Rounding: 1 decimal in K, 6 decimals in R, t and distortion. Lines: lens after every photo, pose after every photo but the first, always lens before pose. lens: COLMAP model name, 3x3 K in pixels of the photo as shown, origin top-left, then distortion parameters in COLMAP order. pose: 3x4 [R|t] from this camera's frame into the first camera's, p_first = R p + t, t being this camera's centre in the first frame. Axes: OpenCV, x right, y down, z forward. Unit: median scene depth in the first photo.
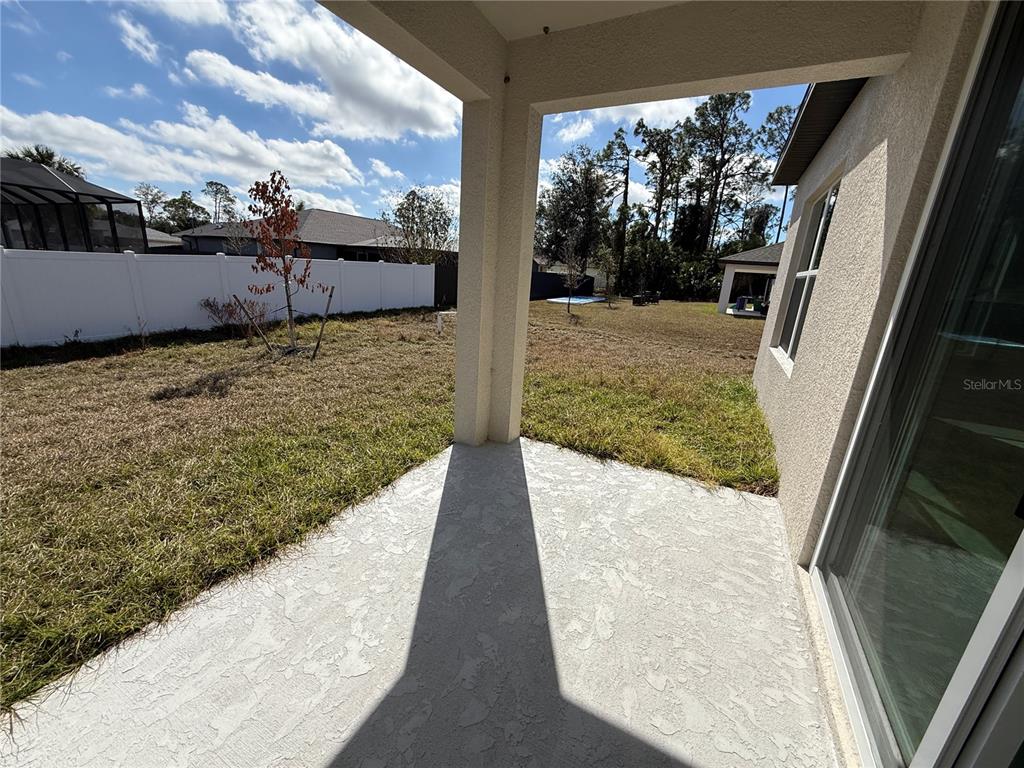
lens RADIAL K [[407.1, 0, 507.9], [0, 407.1, 386.0], [0, 0, 1]] dist [-0.000958, 0.000262]
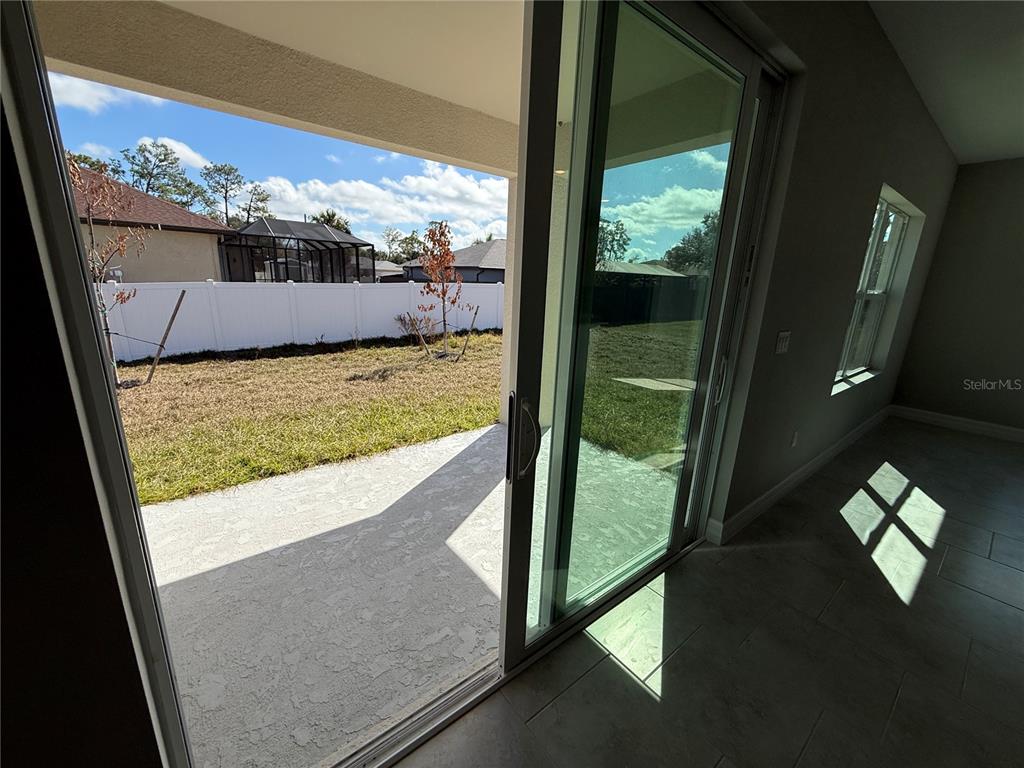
lens RADIAL K [[407.1, 0, 507.9], [0, 407.1, 386.0], [0, 0, 1]] dist [-0.000958, 0.000262]
pose [[0.912516, 0.078662, -0.401405, 0.200612], [-0.096175, 0.995084, -0.023631, 0.023056], [0.397573, 0.060169, 0.915596, -0.102460]]
